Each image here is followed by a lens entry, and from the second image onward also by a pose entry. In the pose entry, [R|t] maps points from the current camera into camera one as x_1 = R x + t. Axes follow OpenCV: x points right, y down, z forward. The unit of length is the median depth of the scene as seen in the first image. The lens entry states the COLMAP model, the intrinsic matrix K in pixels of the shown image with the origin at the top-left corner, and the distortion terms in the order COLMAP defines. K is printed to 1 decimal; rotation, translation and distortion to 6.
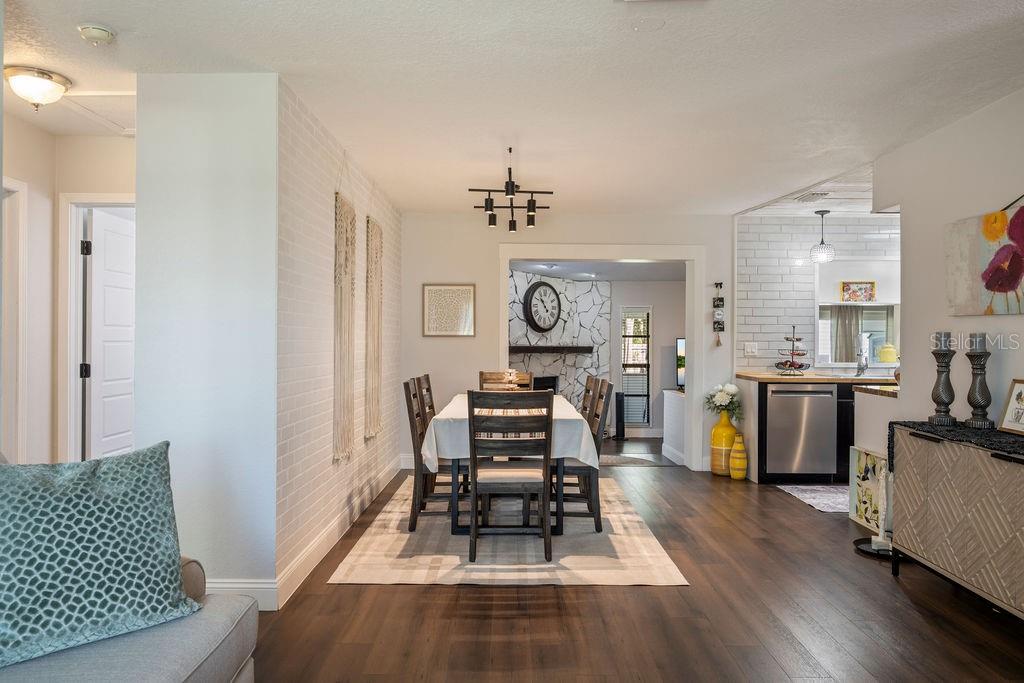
lens RADIAL K [[705.8, 0, 511.5], [0, 705.8, 338.4], [0, 0, 1]] dist [-0.002342, -0.000332]
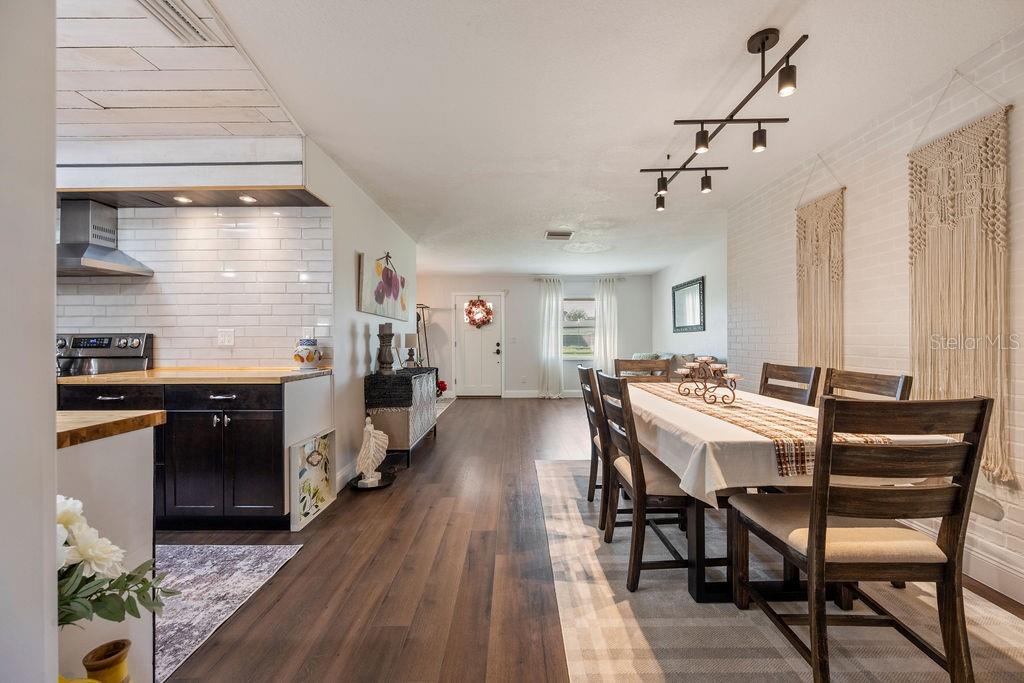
lens RADIAL K [[405.9, 0, 509.2], [0, 405.9, 339.0], [0, 0, 1]] dist [0.000979, 0.000212]
pose [[-0.999962, -0.002799, 0.008240, 0.189444], [-0.002833, 0.999987, -0.004194, 0.021741], [-0.008229, -0.004218, -0.999957, 1.257667]]
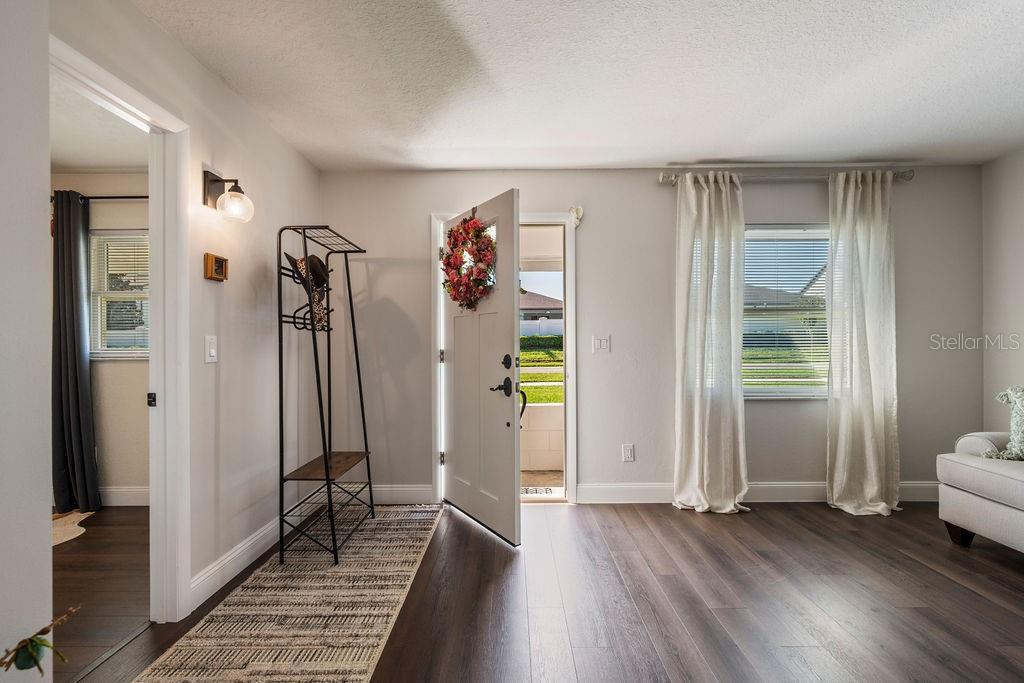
lens RADIAL K [[448.7, 0, 515.0], [0, 448.7, 340.2], [0, 0, 1]] dist [-0.000649, -0.000006]
pose [[-0.999977, -0.004774, -0.004870, 0.295591], [-0.004780, 0.999988, 0.001302, 0.013474], [0.004864, 0.001325, -0.999987, 0.433635]]
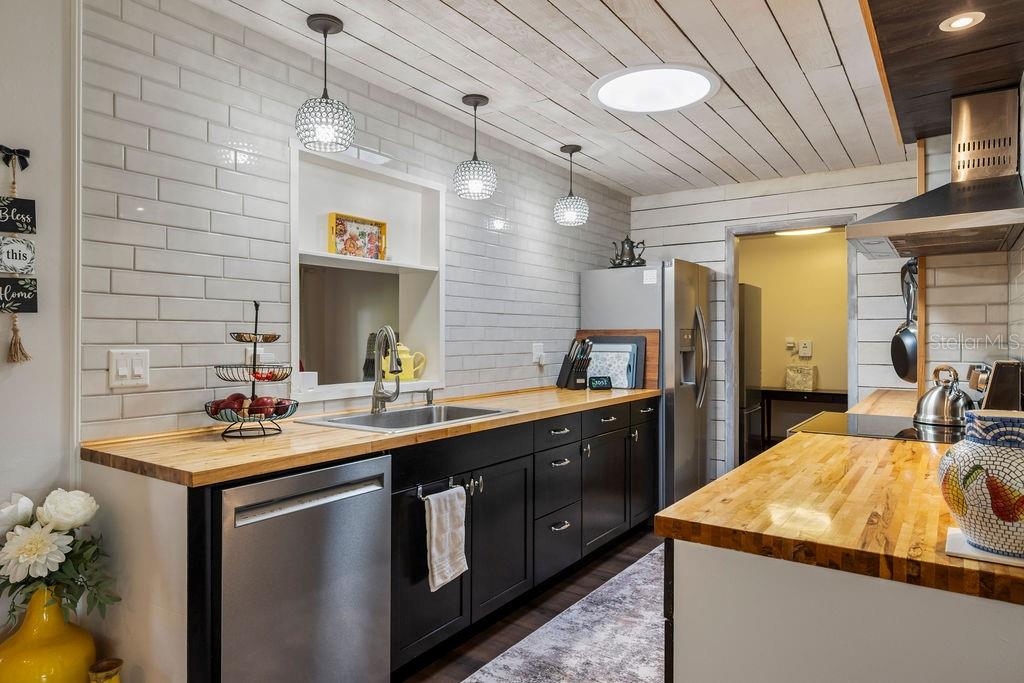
lens RADIAL K [[635.1, 0, 512.6], [0, 635.1, 336.9], [0, 0, 1]] dist [-0.000559, 0.000376]
pose [[0.561648, -0.004642, 0.827363, 0.220176], [0.000127, 0.999985, 0.005524, -0.001077], [-0.827376, -0.002997, 0.561640, 0.783434]]
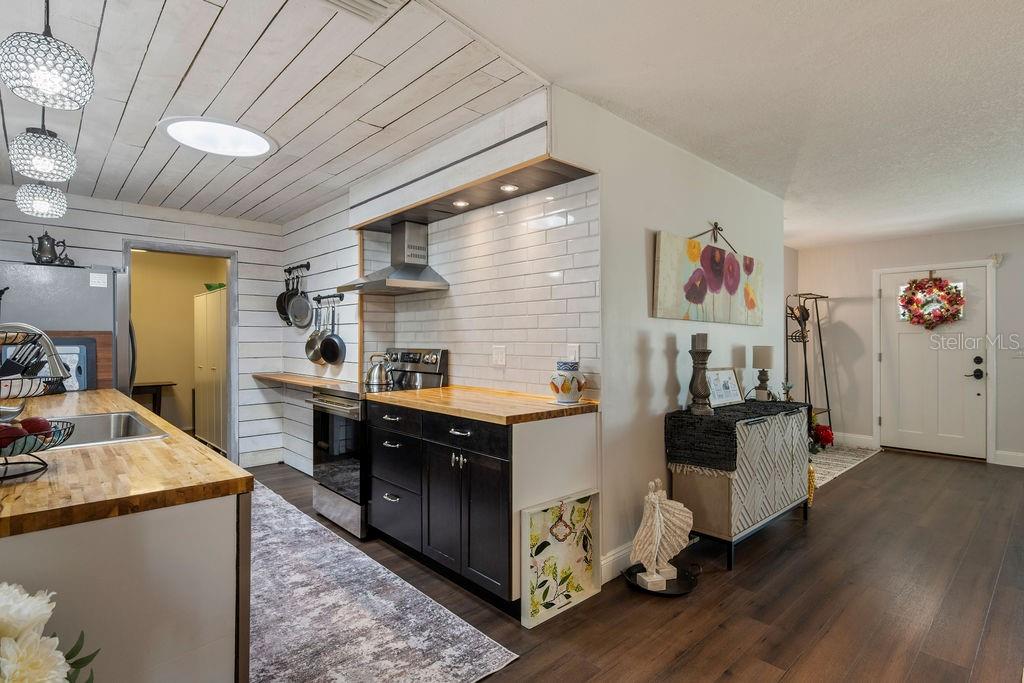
lens RADIAL K [[513.6, 0, 509.9], [0, 513.6, 339.1], [0, 0, 1]] dist [0.000393, -0.000647]
pose [[-0.682071, -0.004291, 0.731274, 0.138059], [-0.005235, 0.999986, 0.000985, 0.000535], [-0.731268, -0.003156, -0.682083, 1.117508]]
